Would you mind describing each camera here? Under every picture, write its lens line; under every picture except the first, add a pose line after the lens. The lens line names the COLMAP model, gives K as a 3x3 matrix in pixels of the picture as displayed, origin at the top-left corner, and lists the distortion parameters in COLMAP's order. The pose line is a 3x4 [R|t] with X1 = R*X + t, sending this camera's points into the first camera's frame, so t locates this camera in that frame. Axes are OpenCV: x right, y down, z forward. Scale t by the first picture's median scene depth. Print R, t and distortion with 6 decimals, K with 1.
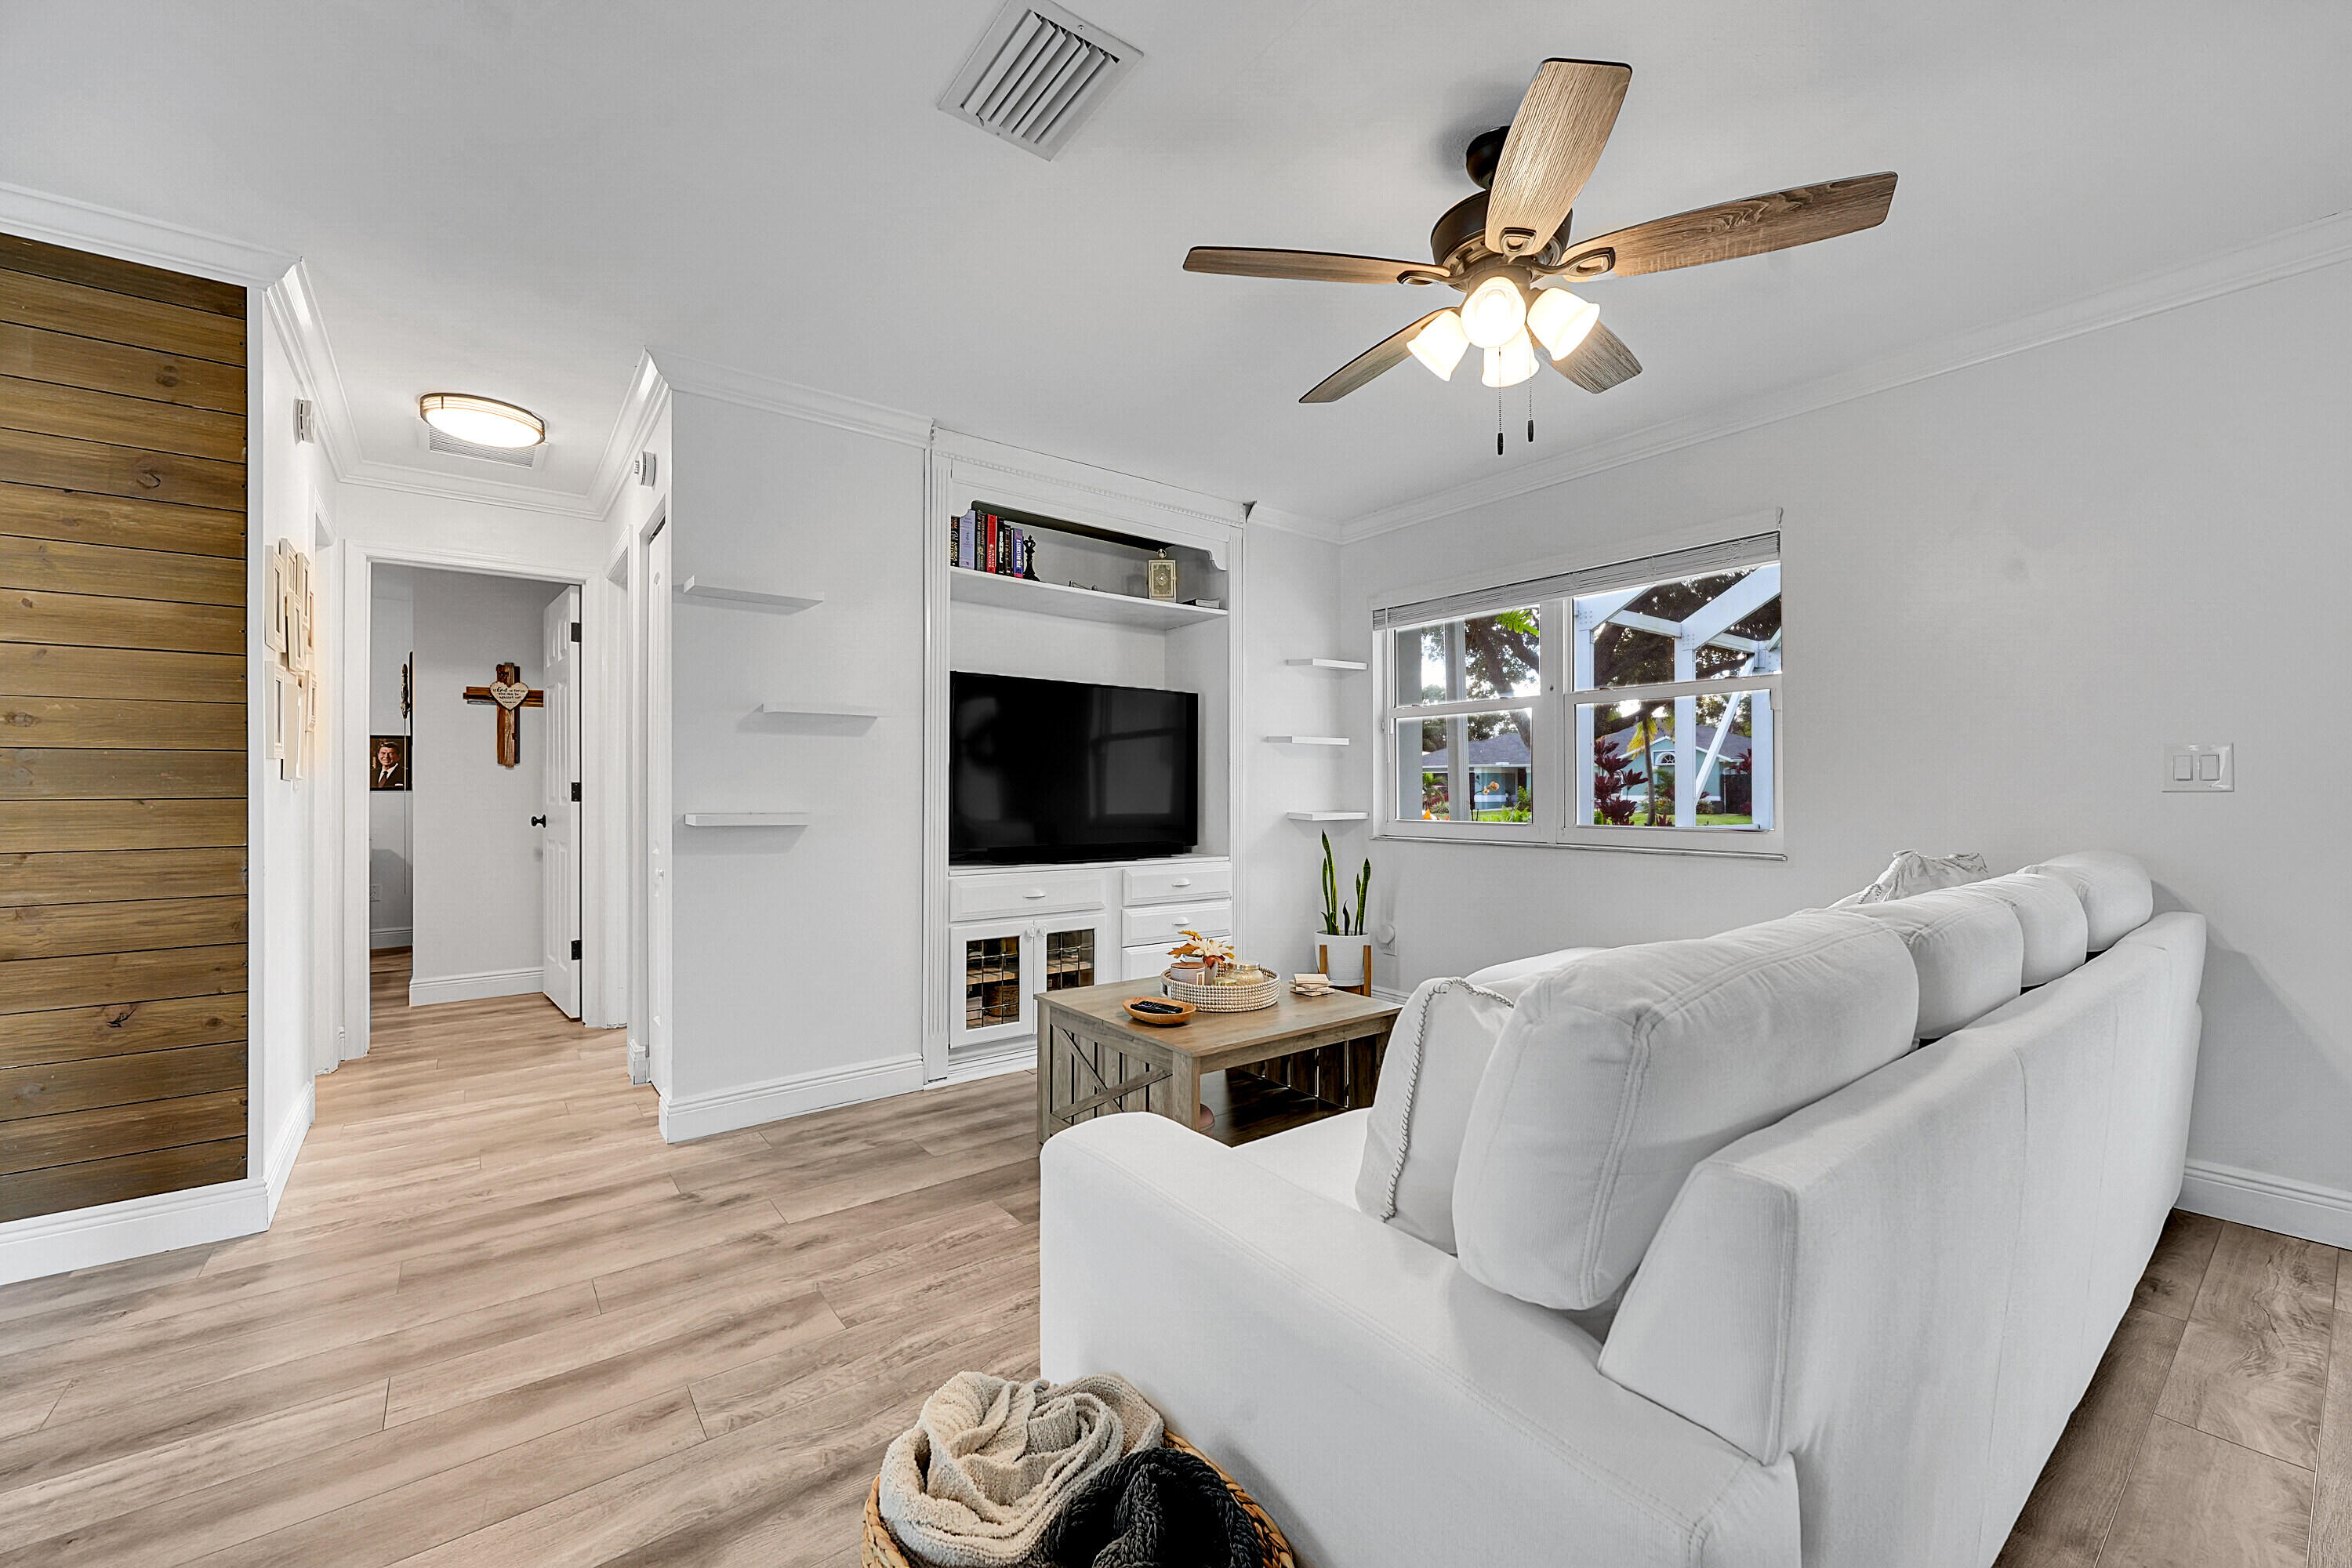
lens RADIAL K [[923.3, 0, 1176.0], [0, 923.3, 784.0], [0, 0, 1]] dist [-0.001312, 0.000124]
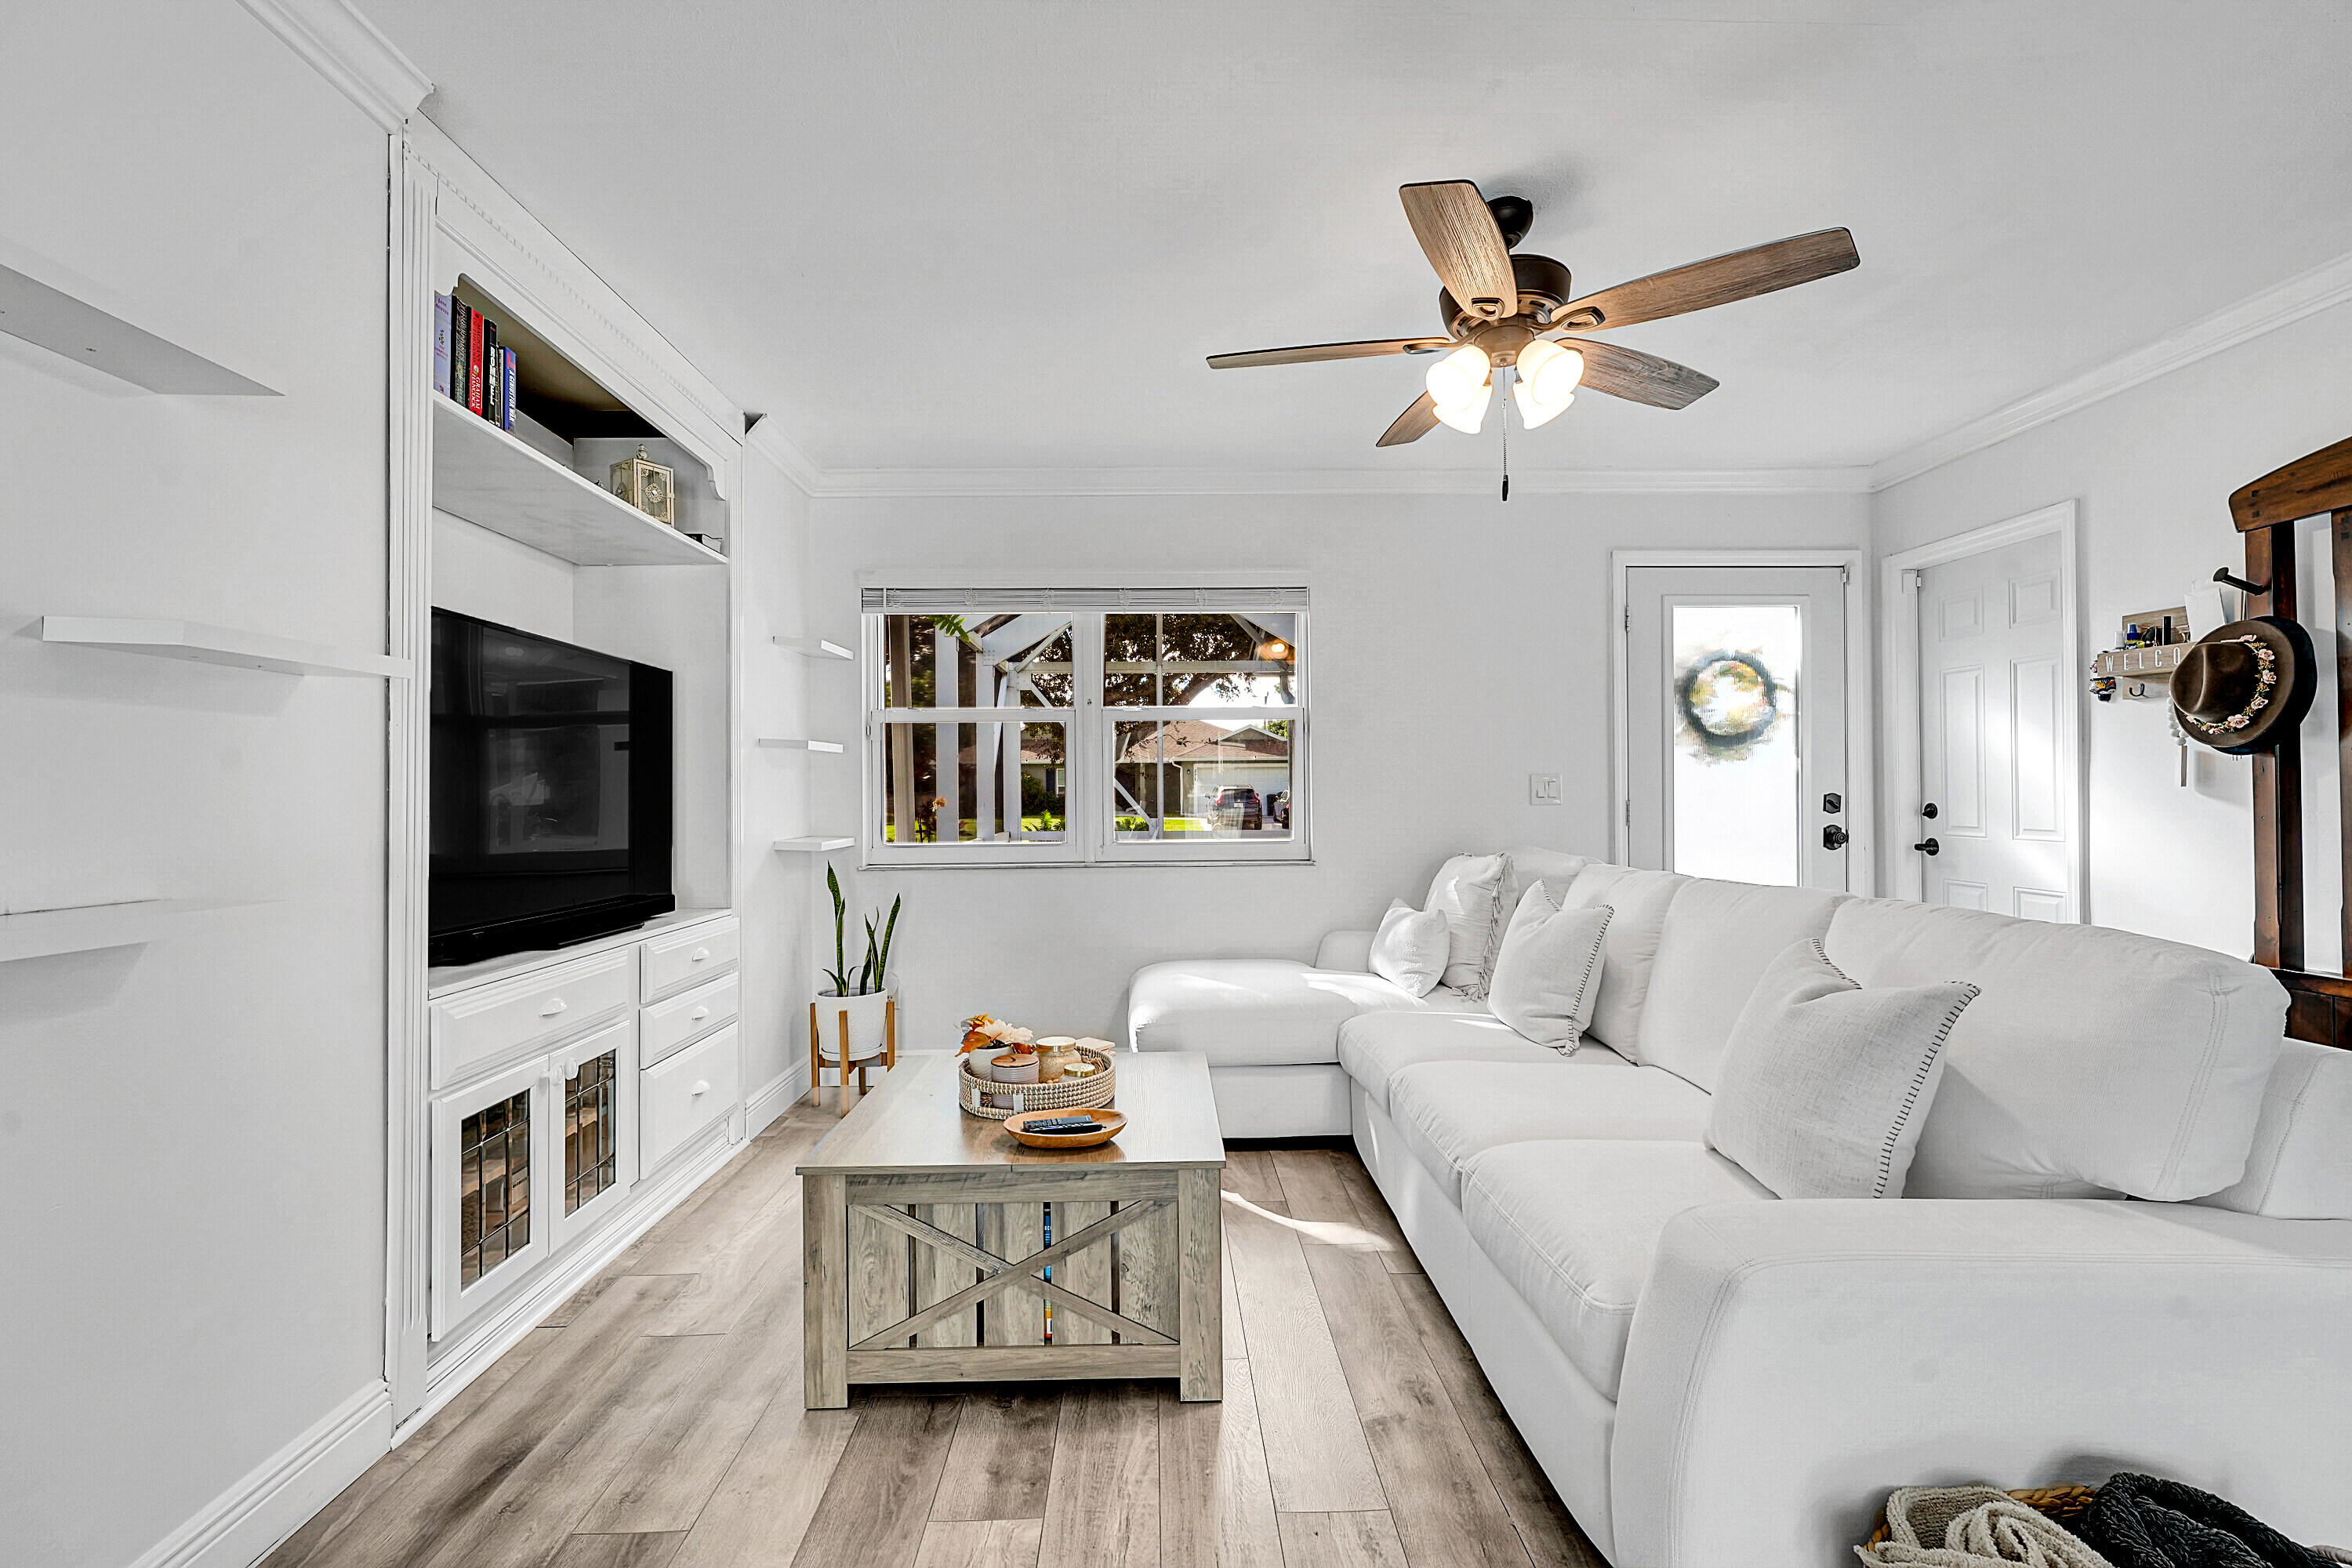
lens RADIAL K [[998.0, 0, 1181.0], [0, 998.0, 779.9], [0, 0, 1]] dist [-0.003253, 0.000001]
pose [[0.583452, 0.007362, 0.812114, -0.599955], [0.000711, 0.999954, -0.009576, -0.019582], [-0.812147, 0.006165, 0.583420, 0.467724]]
